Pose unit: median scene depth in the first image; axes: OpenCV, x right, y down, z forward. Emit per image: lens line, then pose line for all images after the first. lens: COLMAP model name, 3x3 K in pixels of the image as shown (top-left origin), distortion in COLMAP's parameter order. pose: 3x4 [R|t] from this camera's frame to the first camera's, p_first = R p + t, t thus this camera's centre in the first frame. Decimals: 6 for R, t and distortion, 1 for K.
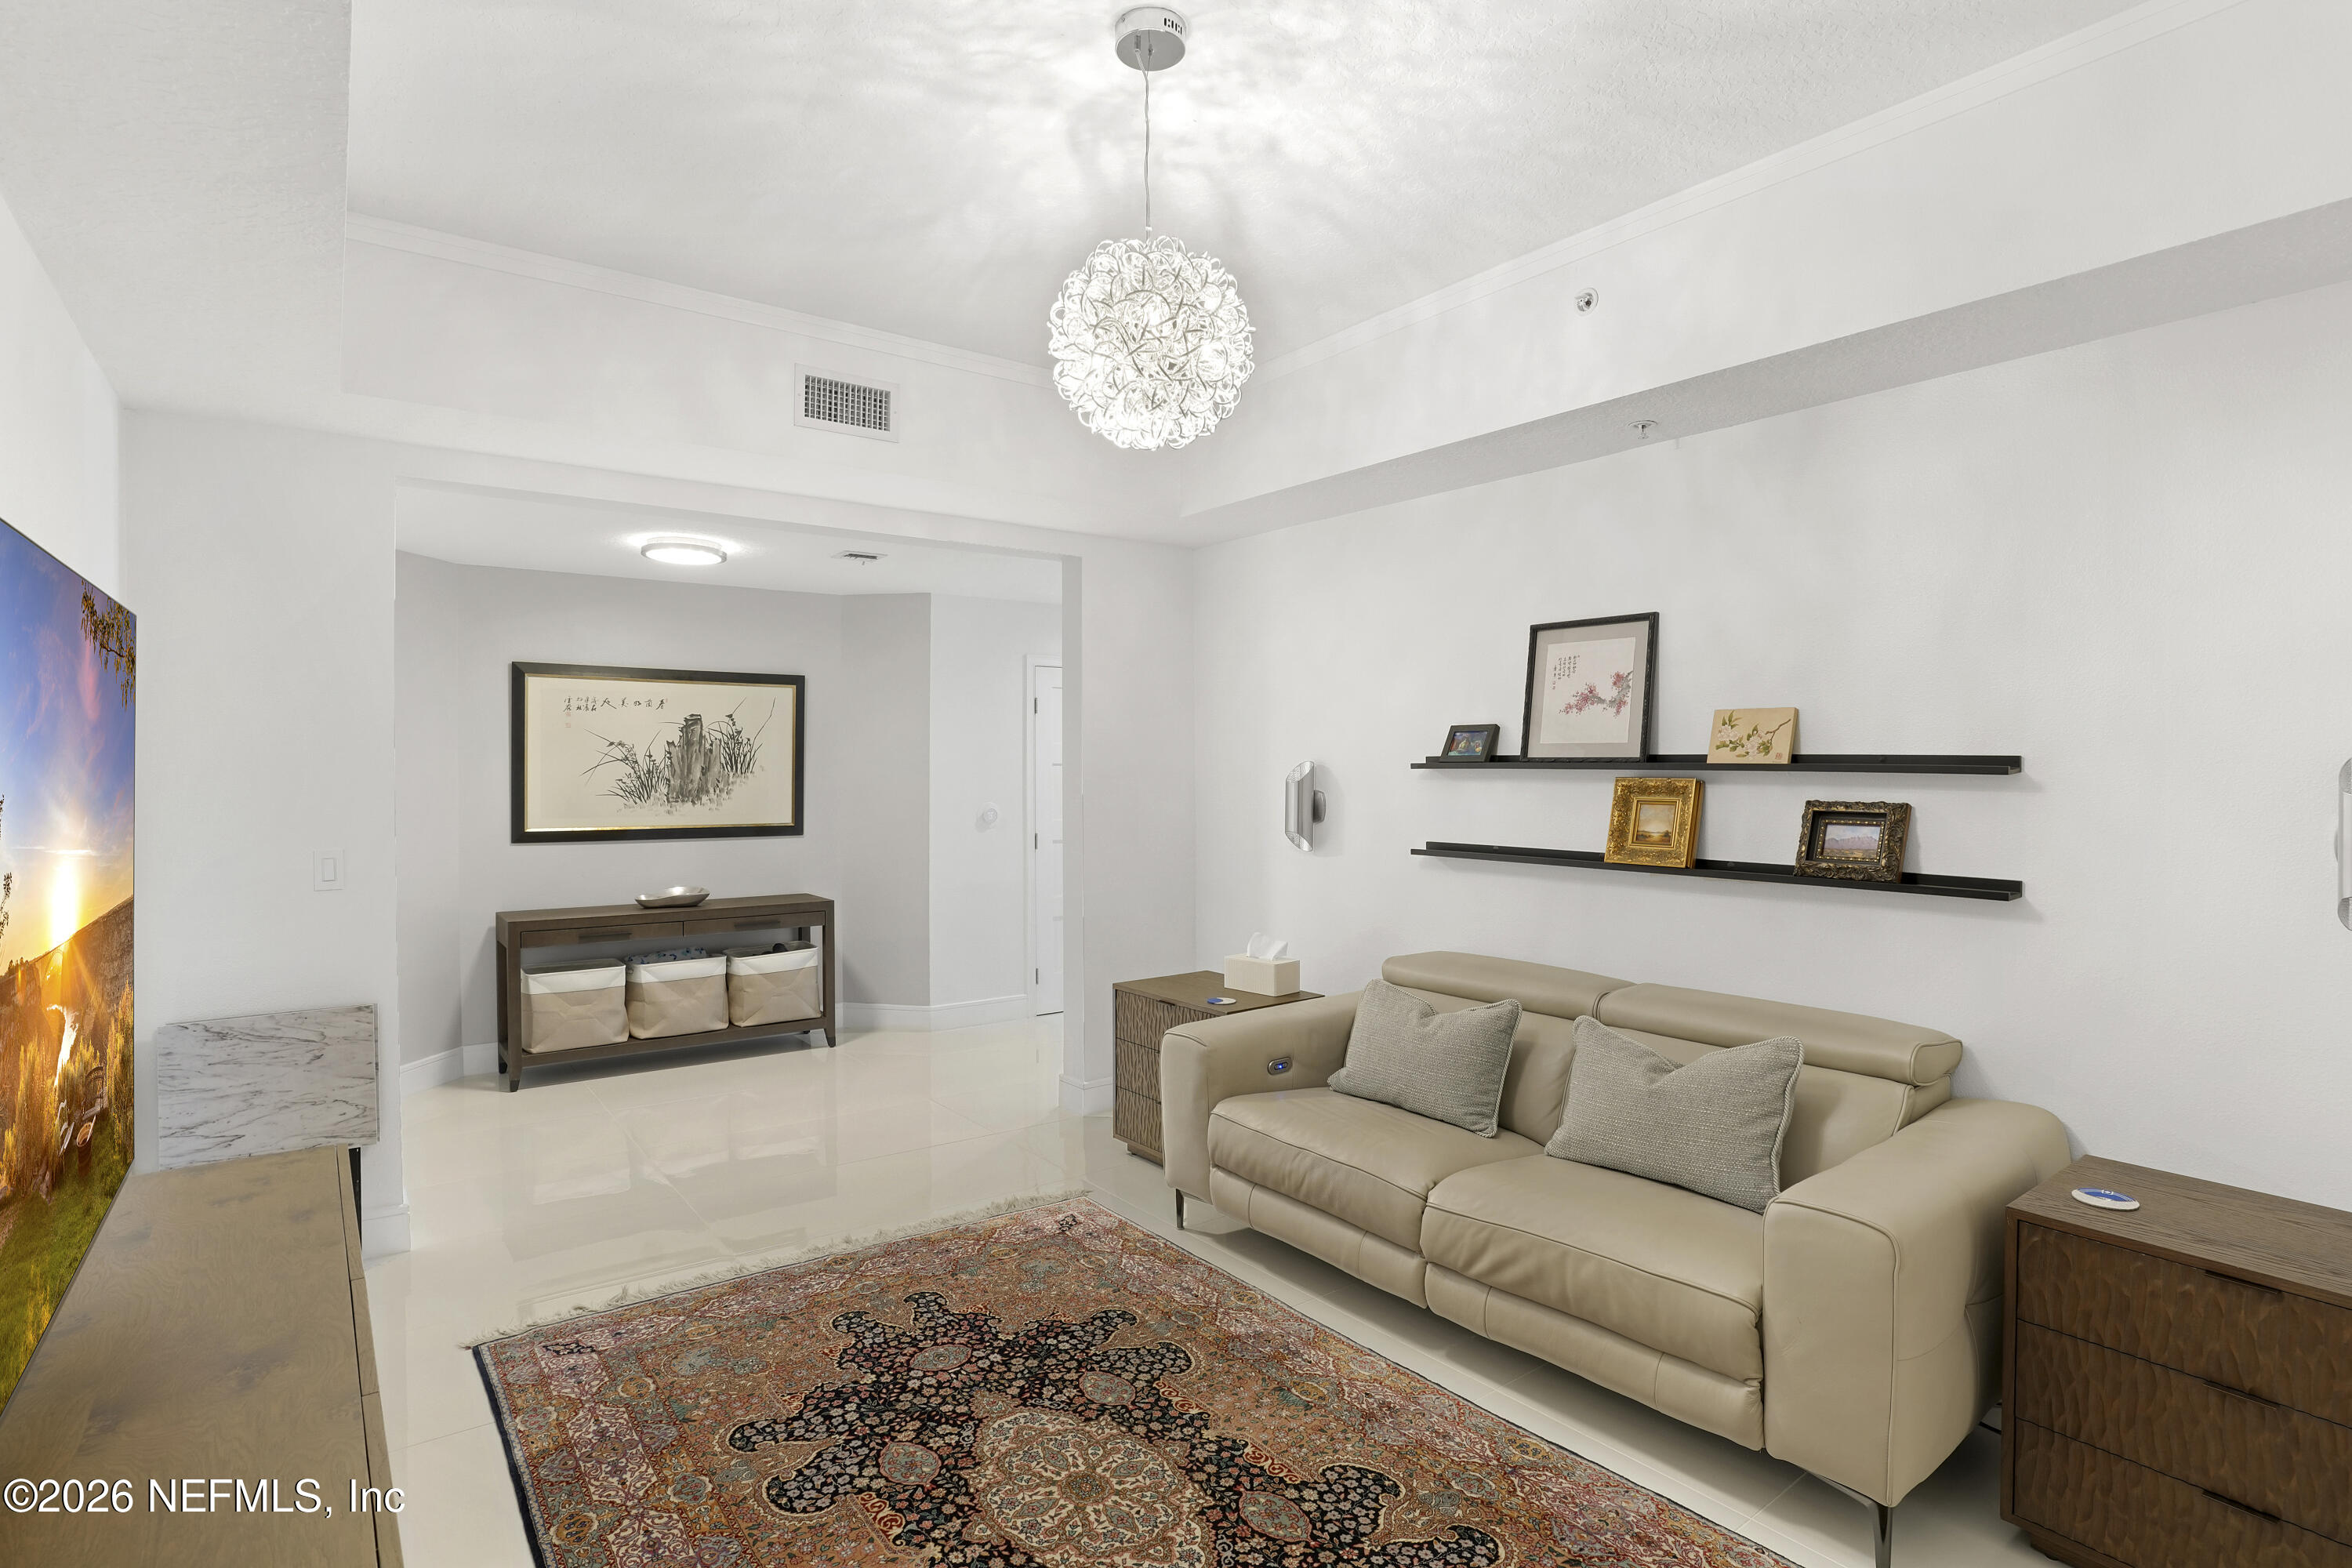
lens RADIAL K [[1149.6, 0, 1162.6], [0, 1149.6, 791.0], [0, 0, 1]] dist [0.001440, -0.001031]
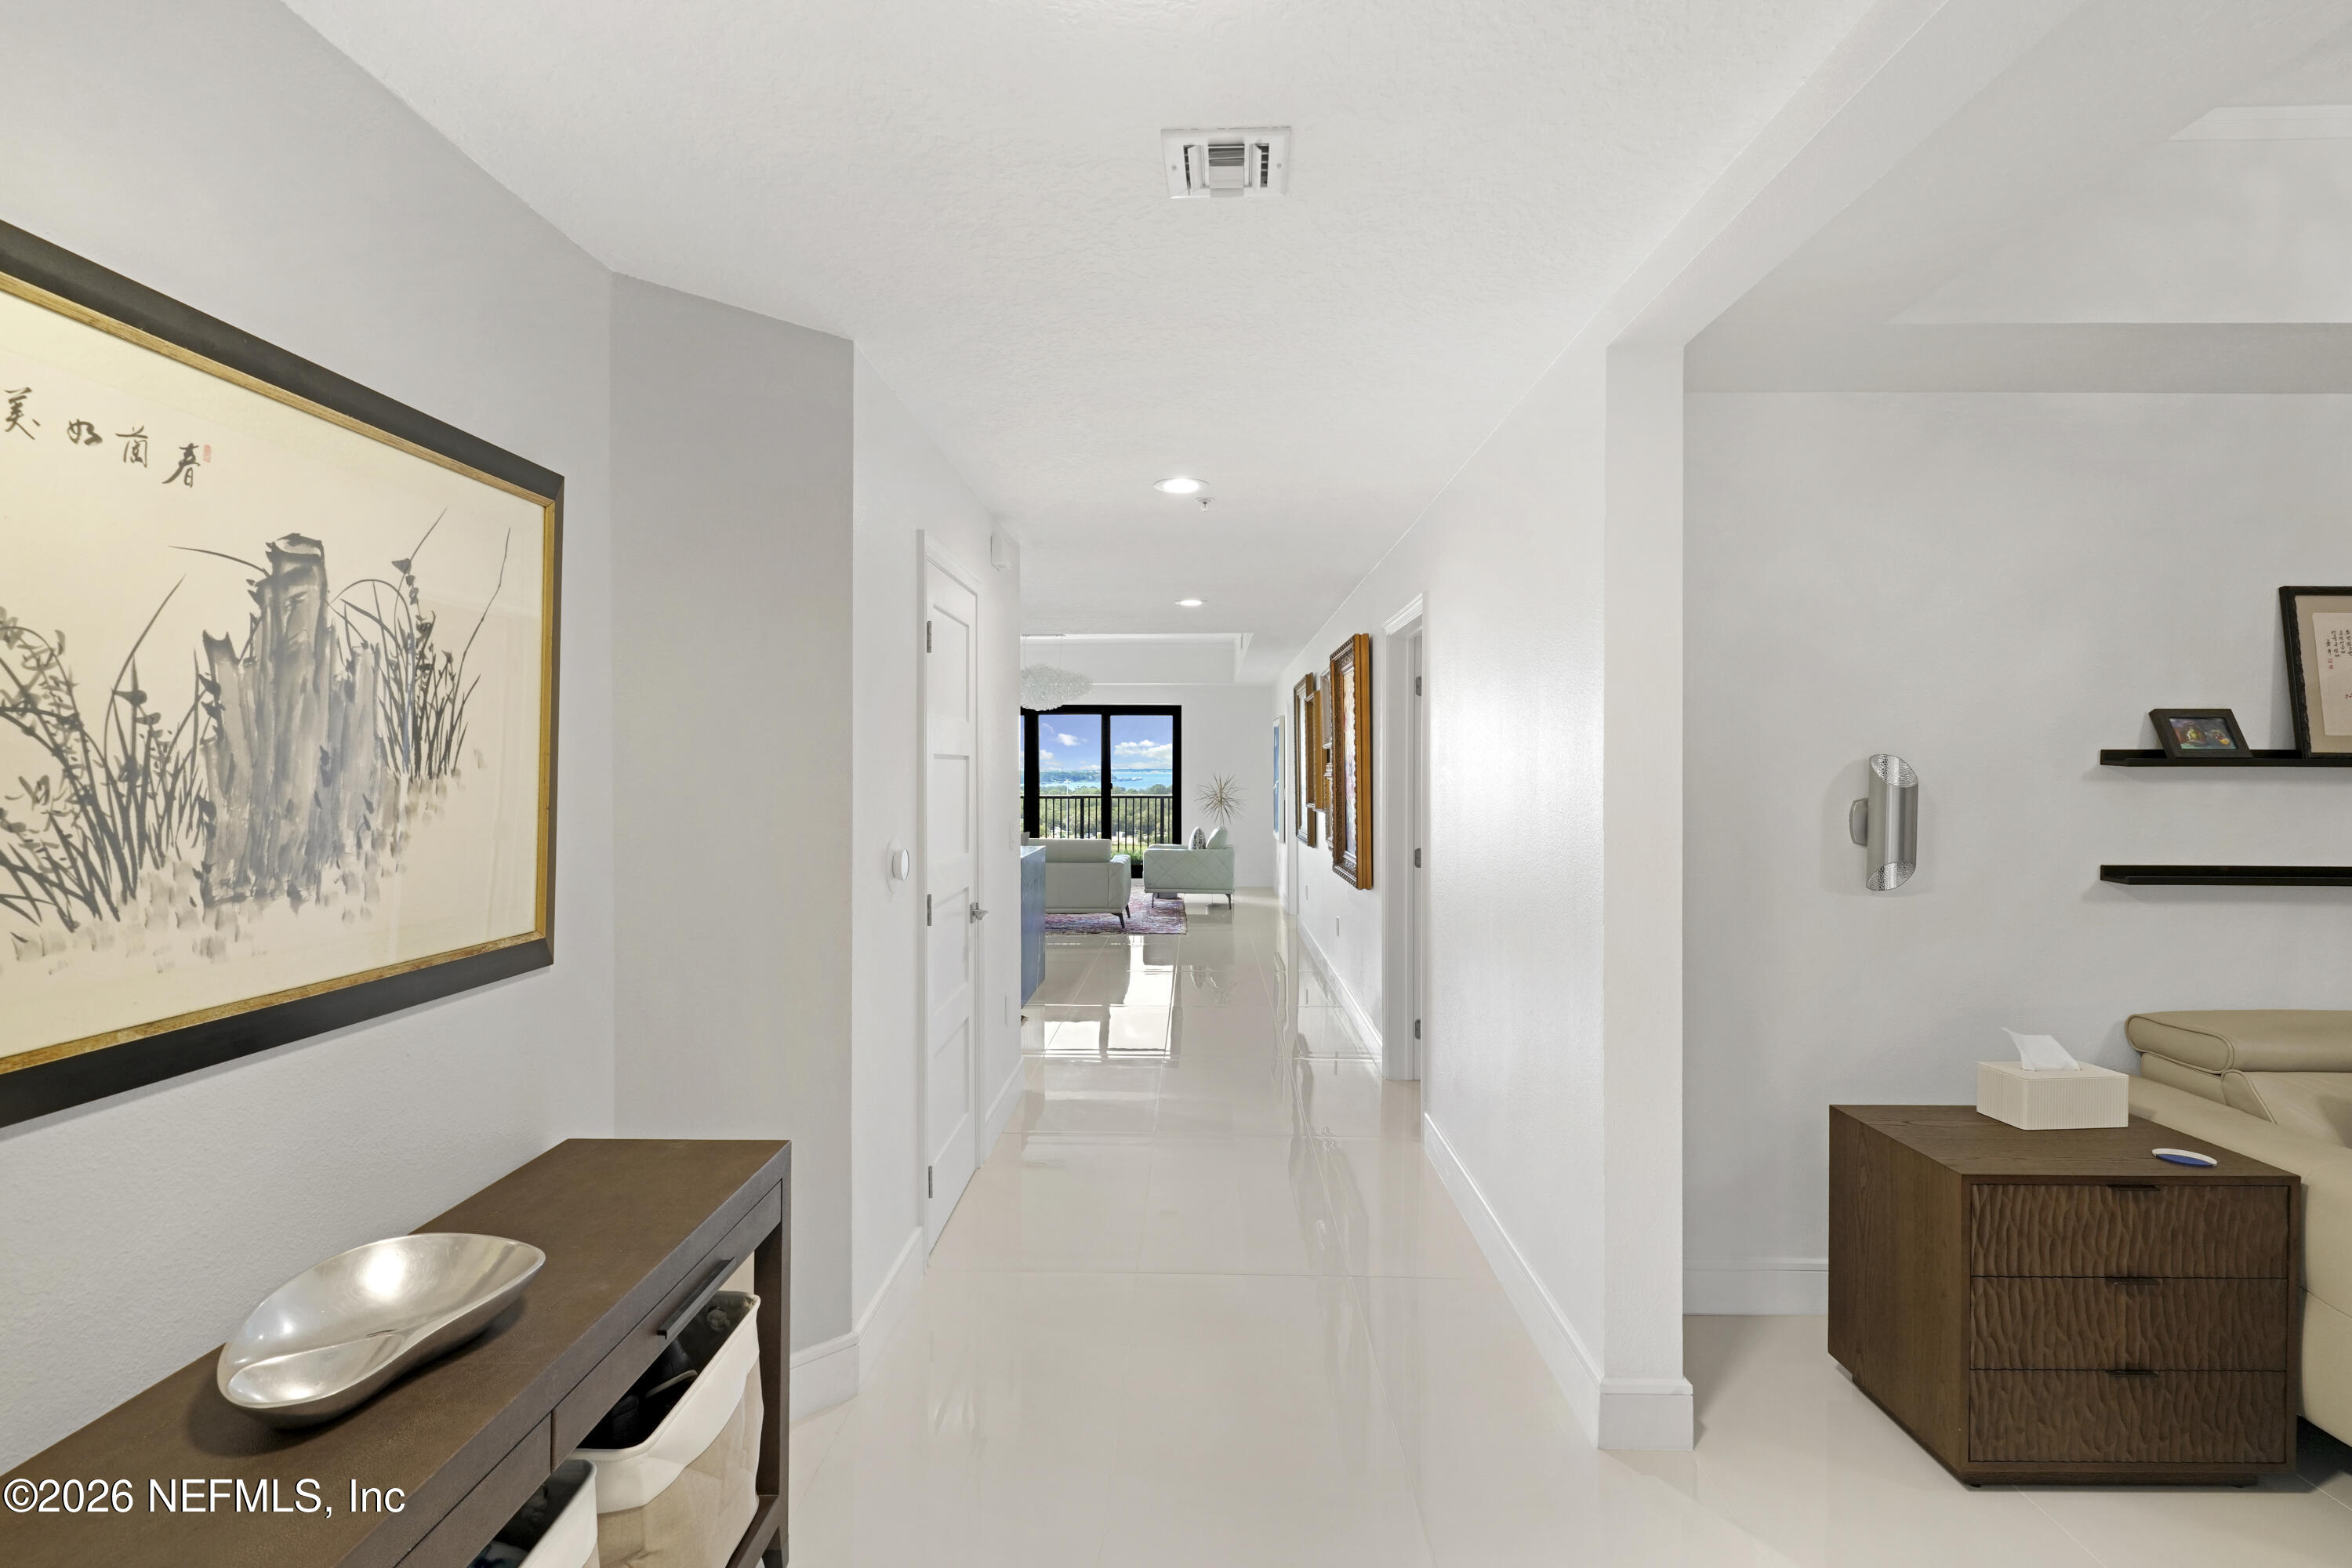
lens RADIAL K [[1105.1, 0, 1176.0], [0, 1105.1, 784.0], [0, 0, 1]] dist [-0.025923, 0.000115]
pose [[0.626536, -0.010081, 0.779327, -0.479673], [0.013090, 0.999911, 0.002411, -0.012213], [-0.779282, 0.008691, 0.626613, 0.723735]]
